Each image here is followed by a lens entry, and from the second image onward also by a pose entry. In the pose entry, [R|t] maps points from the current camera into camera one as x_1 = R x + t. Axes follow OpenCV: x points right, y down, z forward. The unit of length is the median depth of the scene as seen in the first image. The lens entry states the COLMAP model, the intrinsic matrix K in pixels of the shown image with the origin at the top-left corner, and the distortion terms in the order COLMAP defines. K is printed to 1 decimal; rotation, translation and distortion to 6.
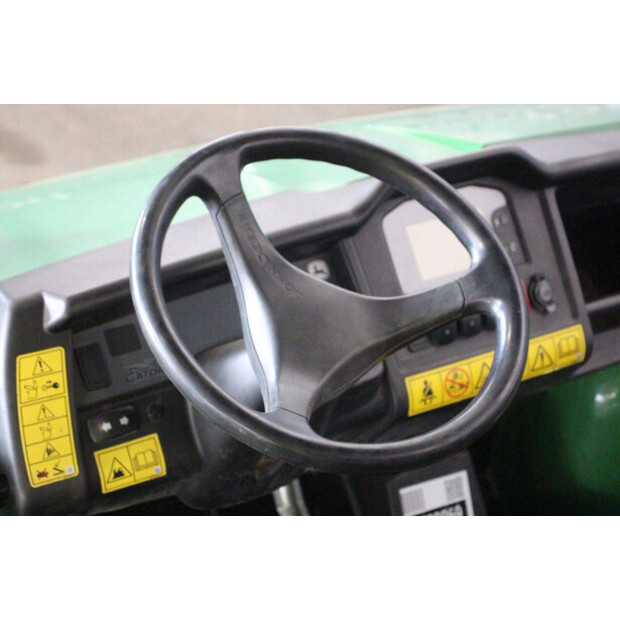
lens RADIAL K [[1419.9, 0, 310.0], [0, 1419.9, 310.0], [0, 0, 1]] dist [0.317046, 0.059460]
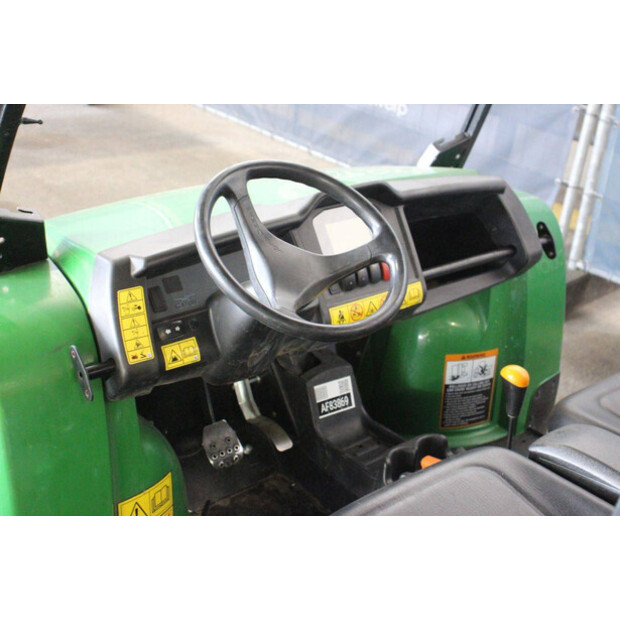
lens RADIAL K [[966.7, 0, 310.0], [0, 966.7, 310.0], [0, 0, 1]] dist [0.116659, 0.012583]
pose [[0.990251, -0.016035, 0.138368, -0.133304], [0.020859, 0.999221, -0.033491, 0.097869], [-0.137724, 0.036051, 0.989814, -0.193017]]
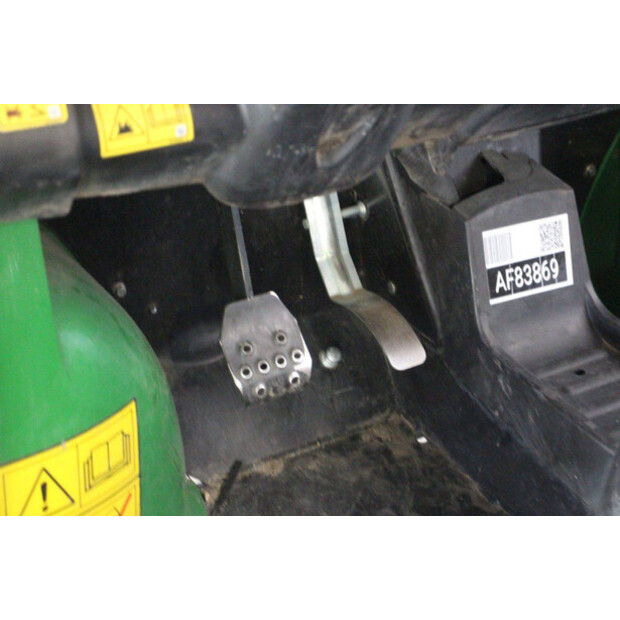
lens RADIAL K [[1487.4, 0, 310.0], [0, 1487.4, 310.0], [0, 0, 1]] dist [0.358741, 0.194560]
pose [[0.999135, 0.036685, 0.019594, -0.056616], [-0.038293, 0.995273, 0.089245, 0.133196], [-0.016228, -0.089918, 0.995817, 0.277668]]
